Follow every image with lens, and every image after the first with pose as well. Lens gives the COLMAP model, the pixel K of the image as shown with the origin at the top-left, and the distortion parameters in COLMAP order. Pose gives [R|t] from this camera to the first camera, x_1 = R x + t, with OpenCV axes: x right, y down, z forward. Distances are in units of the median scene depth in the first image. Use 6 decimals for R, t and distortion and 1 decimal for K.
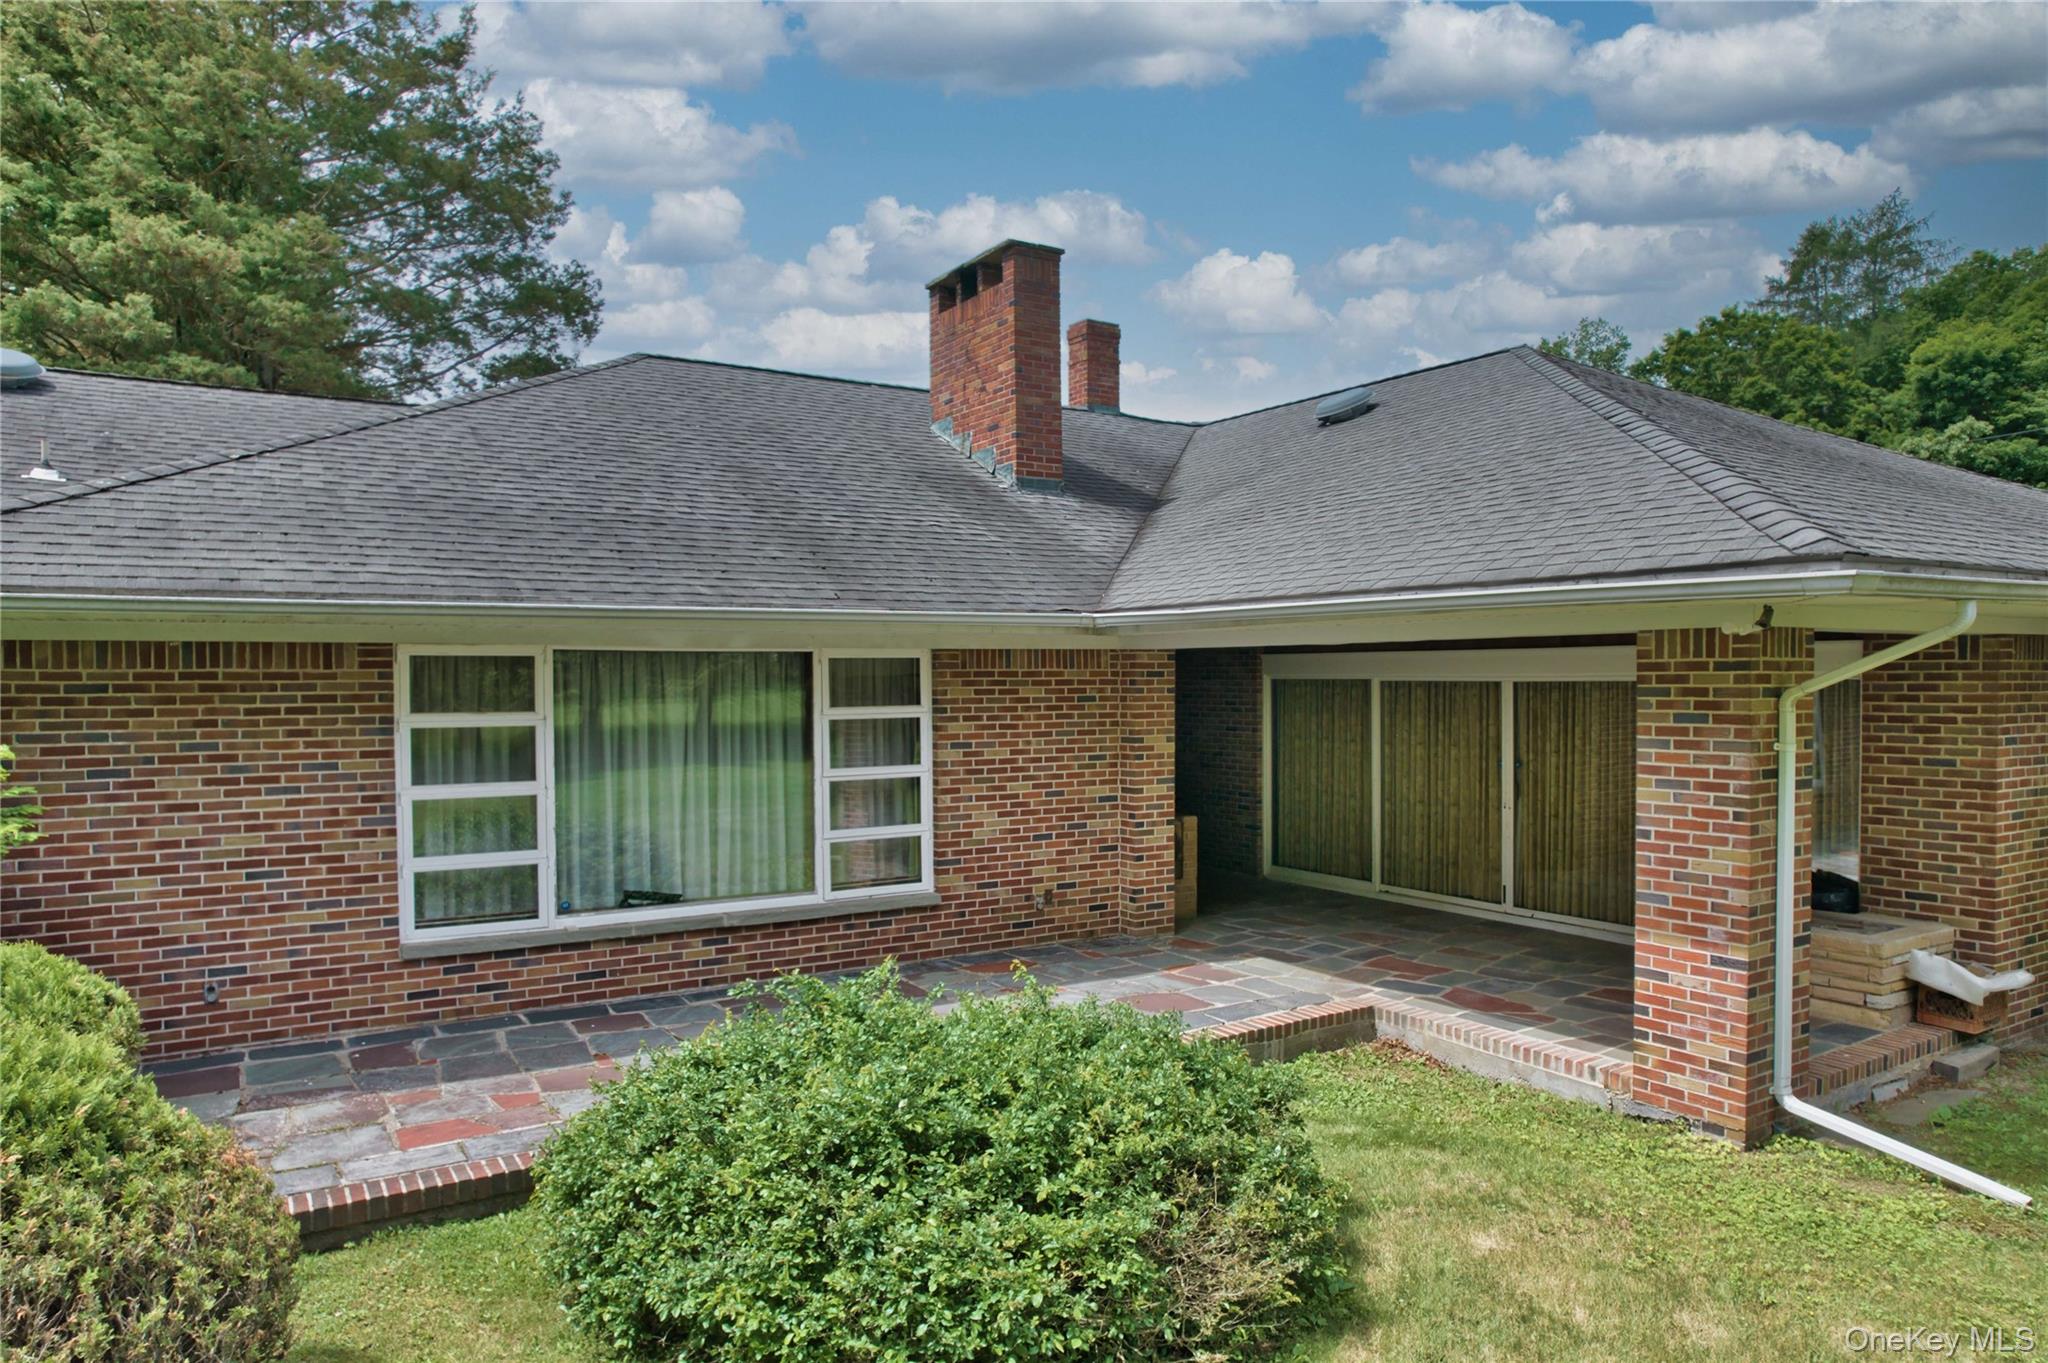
lens RADIAL K [[1313.7, 0, 1032.1], [0, 1313.7, 703.1], [0, 0, 1]] dist [-0.080286, 0.069768]
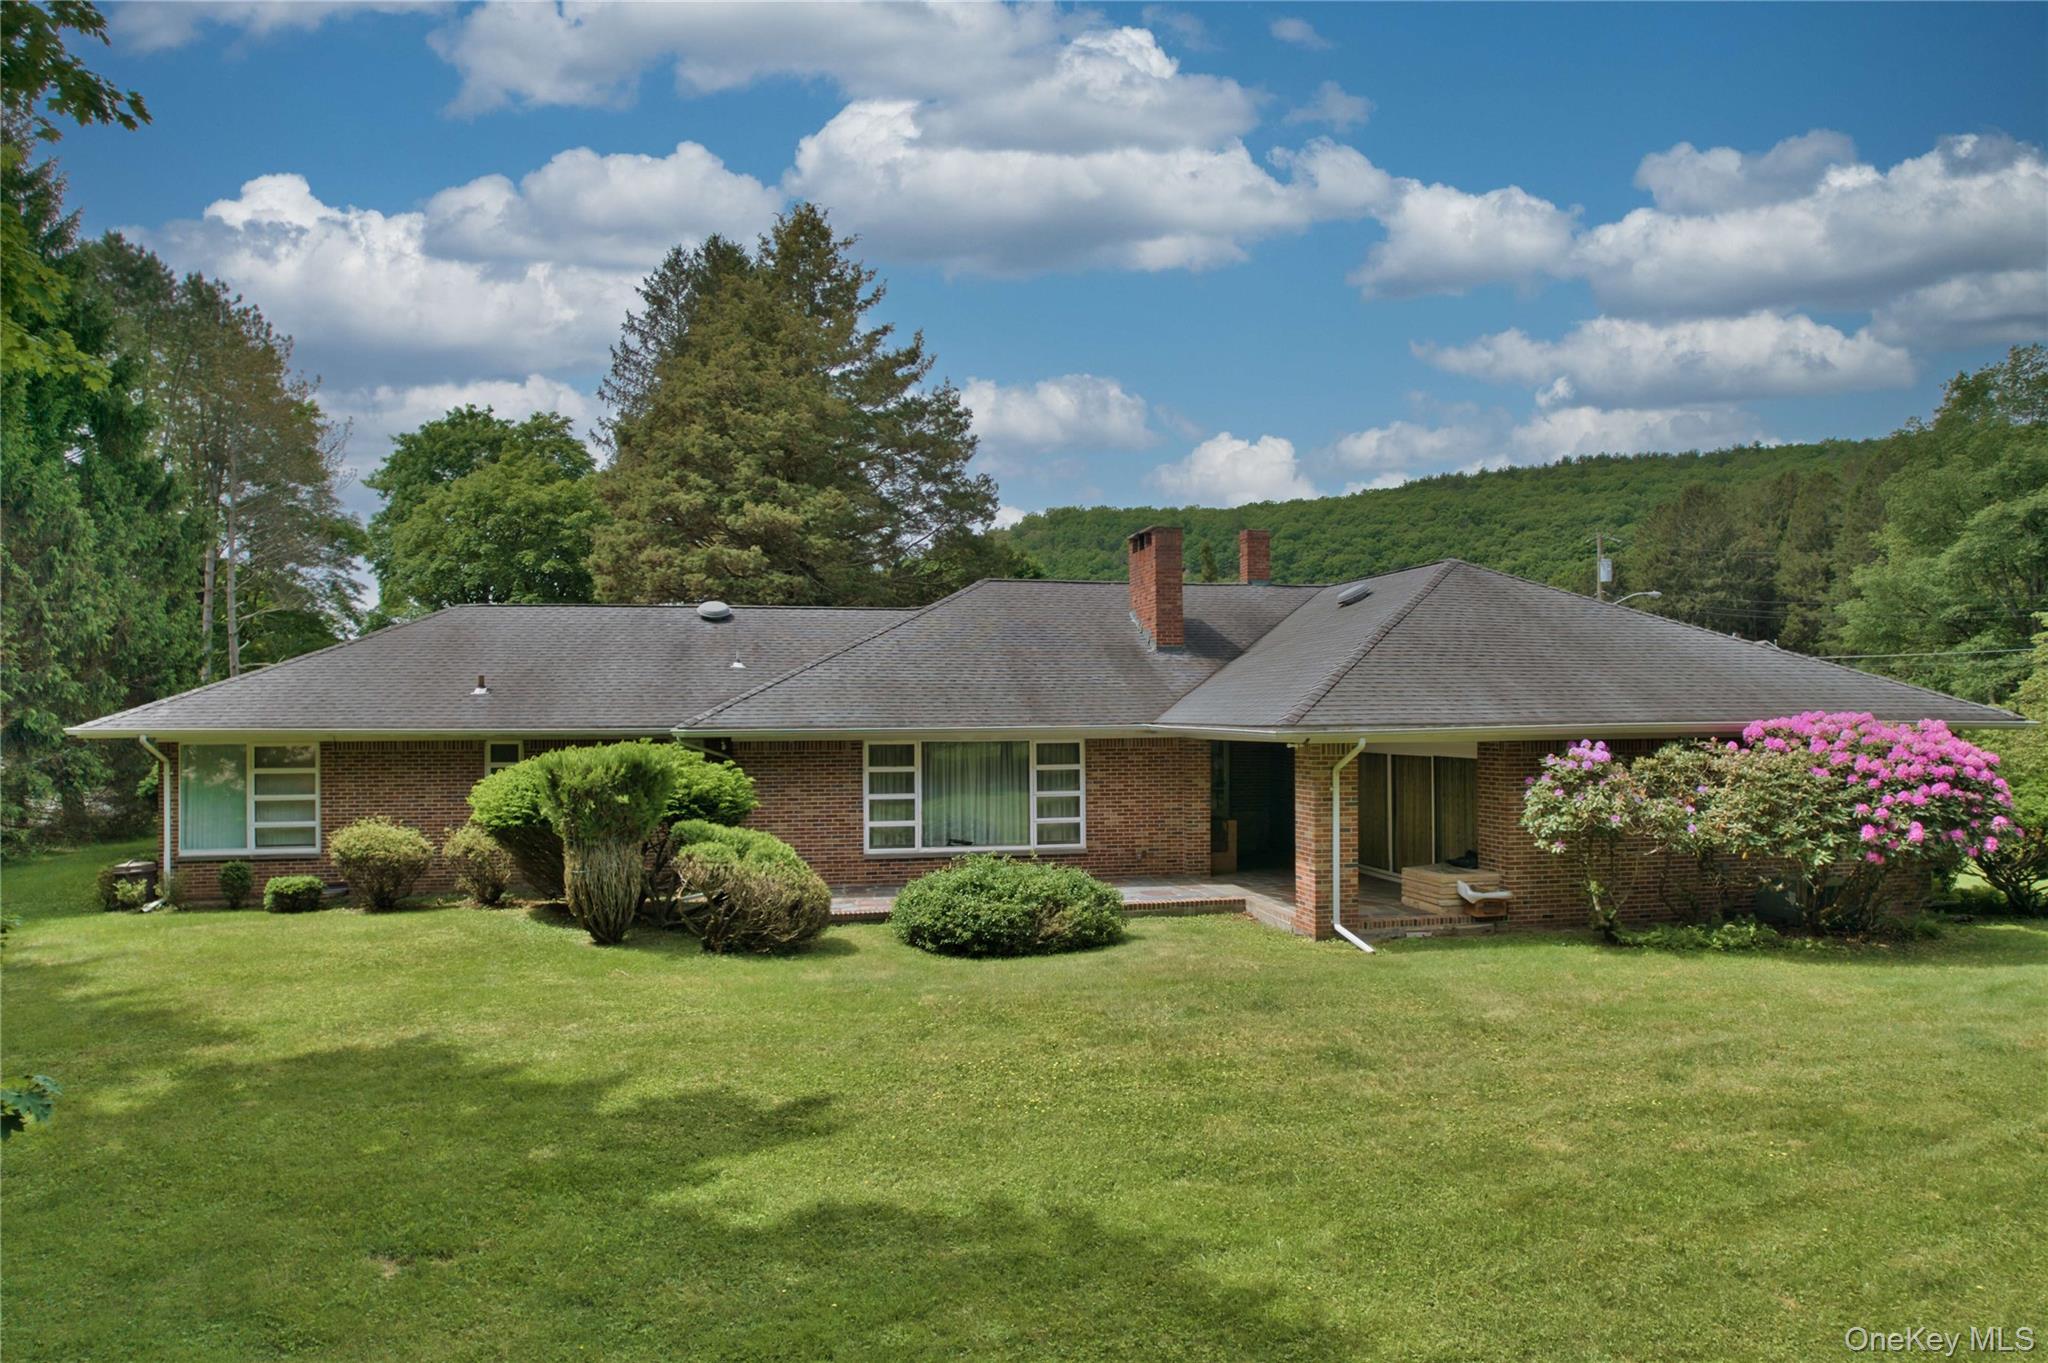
lens RADIAL K [[1313.7, 0, 1032.1], [0, 1313.7, 703.1], [0, 0, 1]] dist [-0.080286, 0.069768]
pose [[0.937669, -0.002576, -0.347520, 0.738411], [-0.006185, 0.999690, -0.024099, -0.057026], [0.347475, 0.024746, 0.937363, -1.351436]]
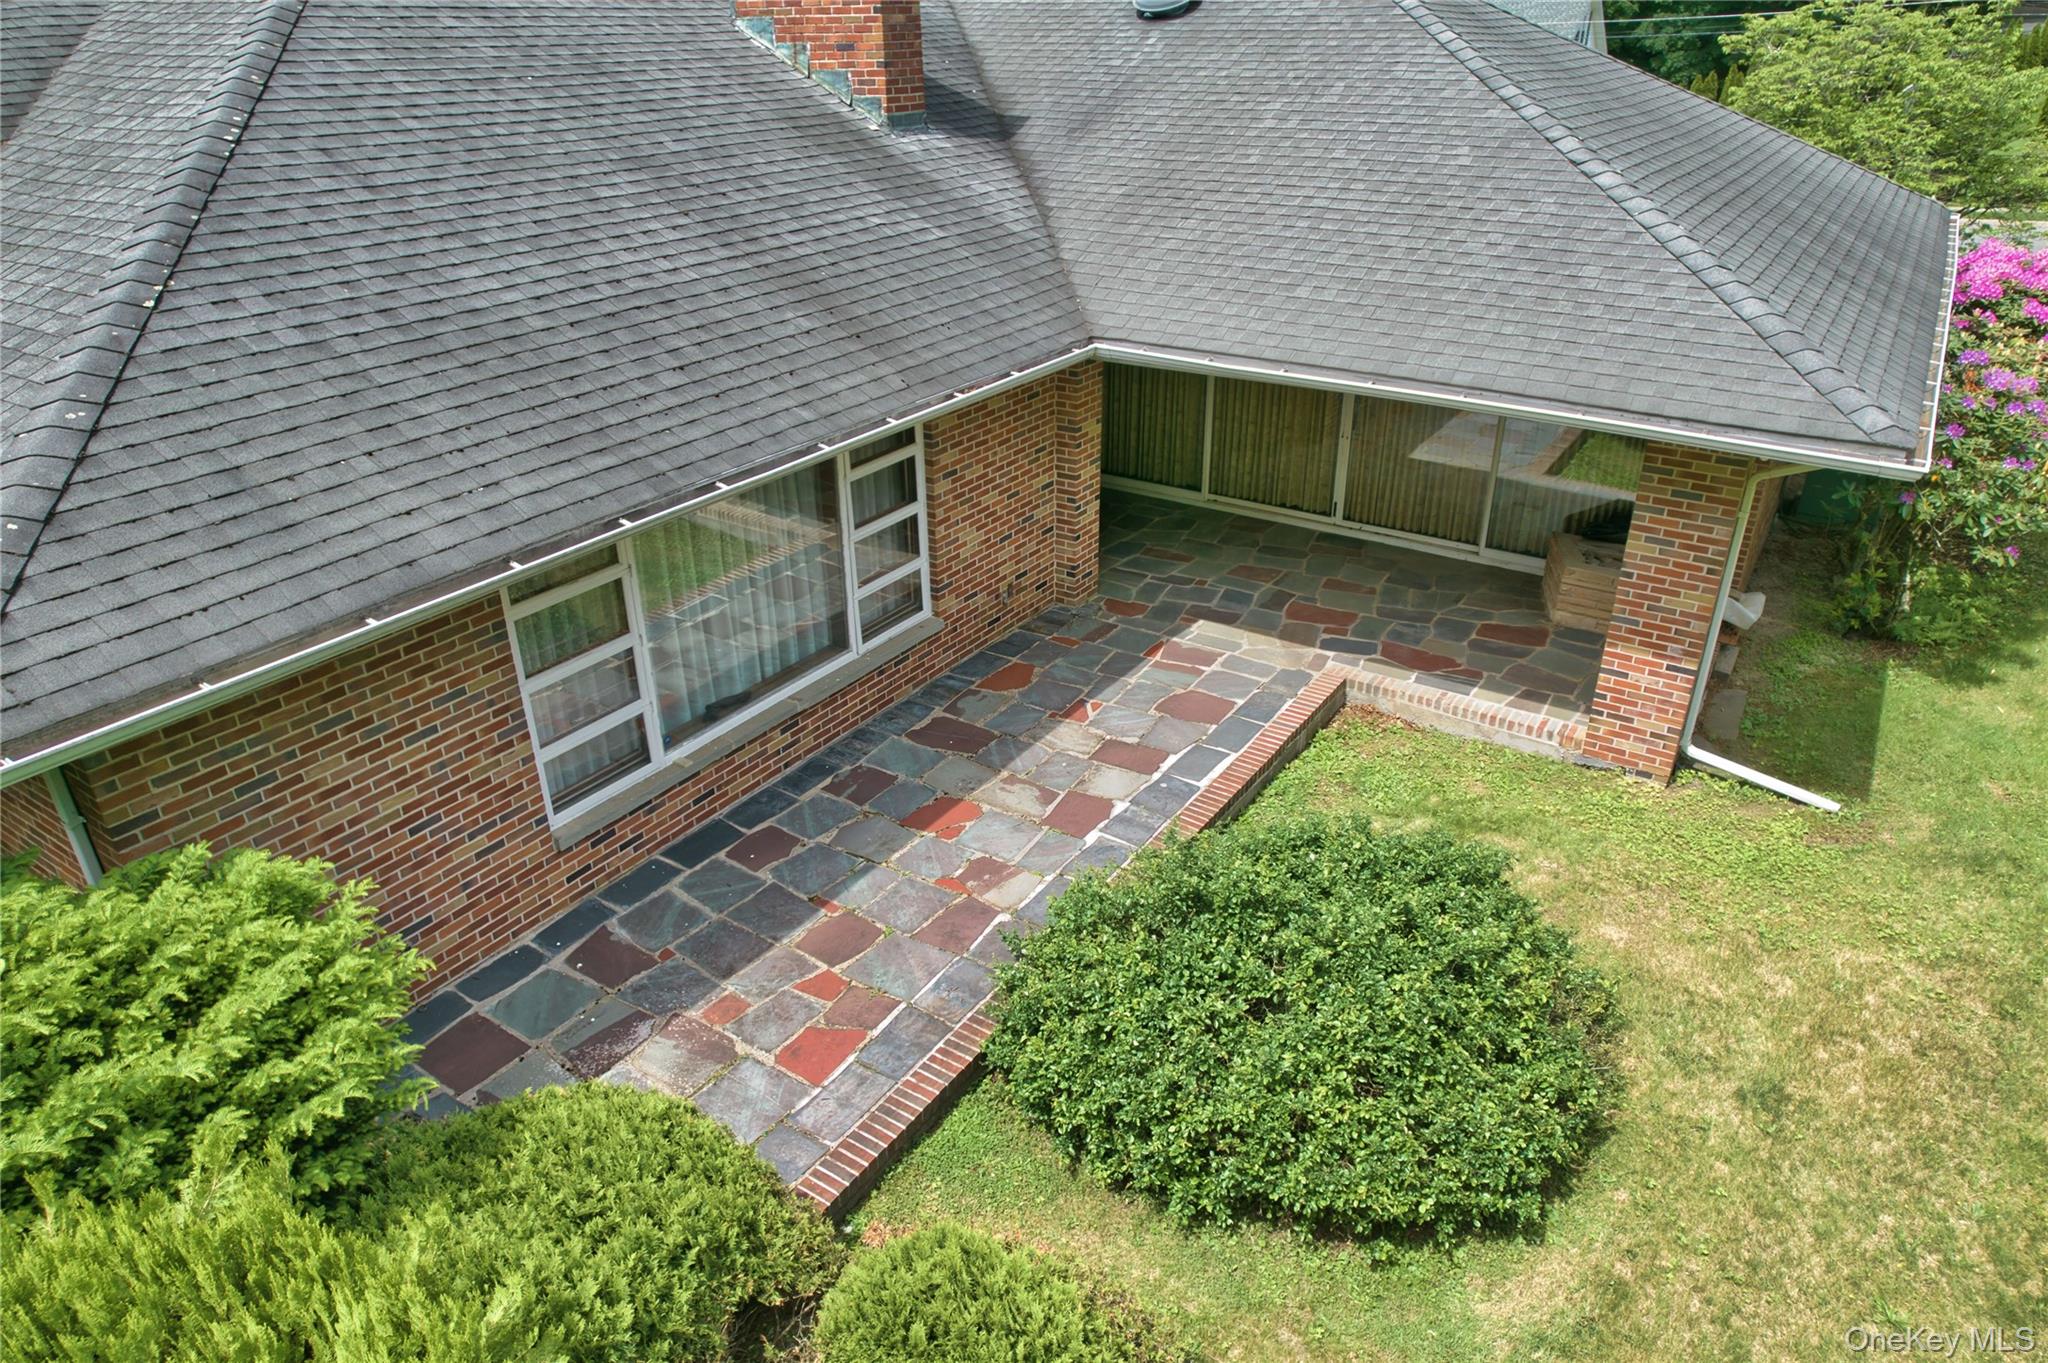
lens RADIAL K [[1319.6, 0, 1031.9], [0, 1319.6, 705.7], [0, 0, 1]] dist [-0.042936, -0.002179]
pose [[0.910294, -0.194292, 0.365534, -0.481897], [0.009523, 0.892608, 0.450732, -0.316900], [-0.413852, -0.406818, 0.814386, 0.106283]]
